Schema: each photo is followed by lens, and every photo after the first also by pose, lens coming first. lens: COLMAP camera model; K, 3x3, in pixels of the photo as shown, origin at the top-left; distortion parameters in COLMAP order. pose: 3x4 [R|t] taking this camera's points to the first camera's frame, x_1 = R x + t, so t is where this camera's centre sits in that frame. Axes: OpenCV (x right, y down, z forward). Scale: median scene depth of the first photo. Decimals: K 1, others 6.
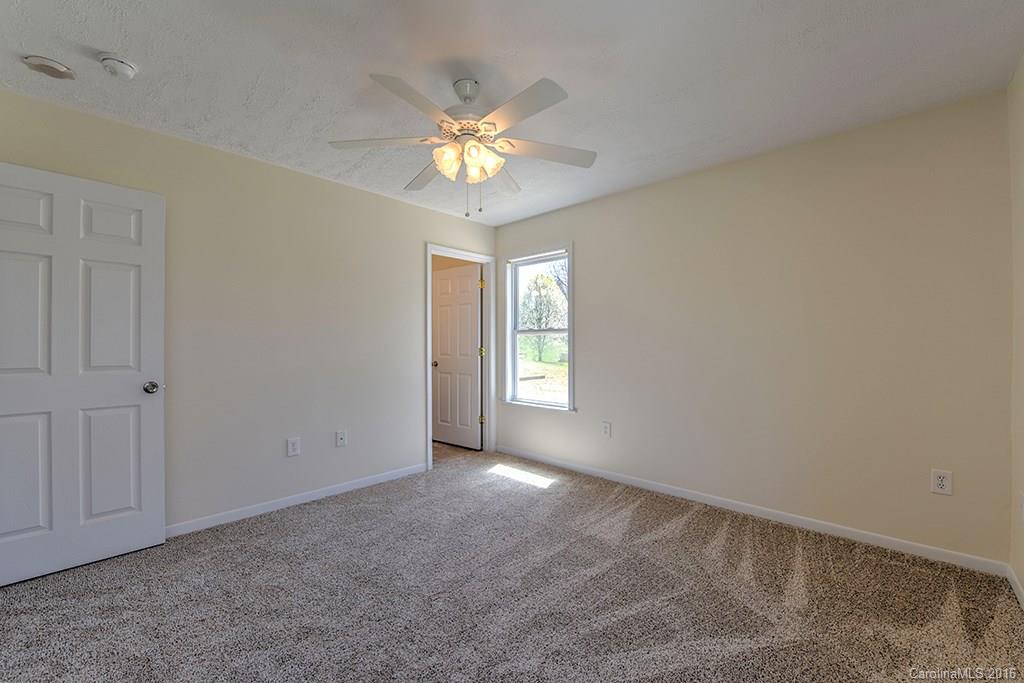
lens RADIAL K [[408.9, 0, 512.0], [0, 408.9, 341.5], [0, 0, 1]] dist [-0.013002, -0.000008]
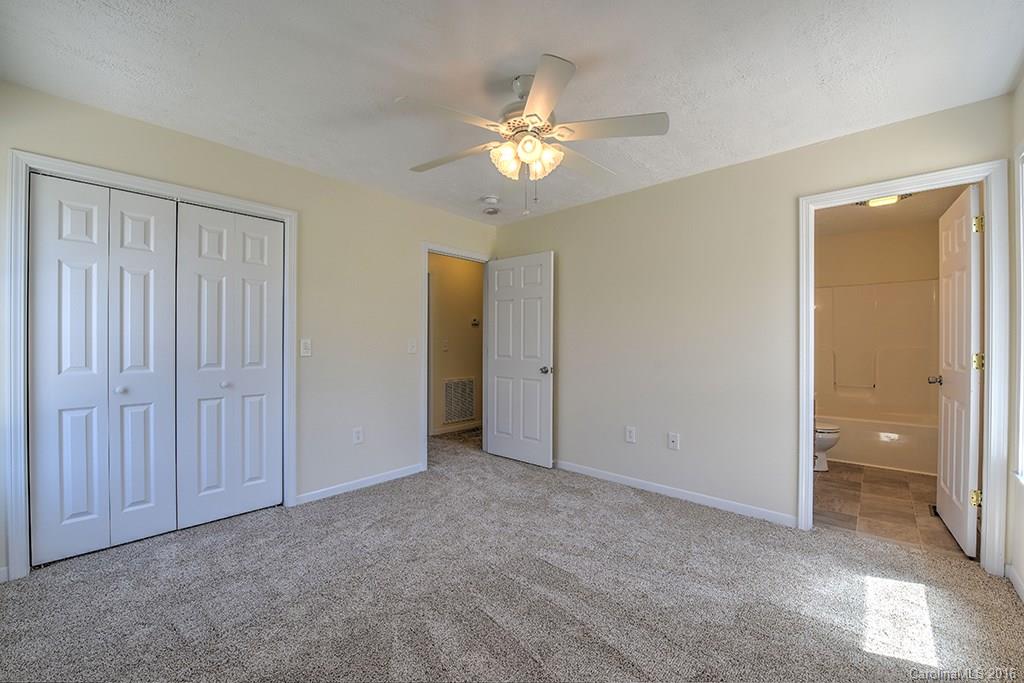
lens RADIAL K [[417.2, 0, 515.2], [0, 417.2, 344.7], [0, 0, 1]] dist [-0.009805, -0.000404]
pose [[0.021697, 0.008509, -0.999728, 0.601917], [0.003399, 0.999957, 0.008585, -0.003290], [0.999759, -0.003585, 0.021667, 0.637705]]
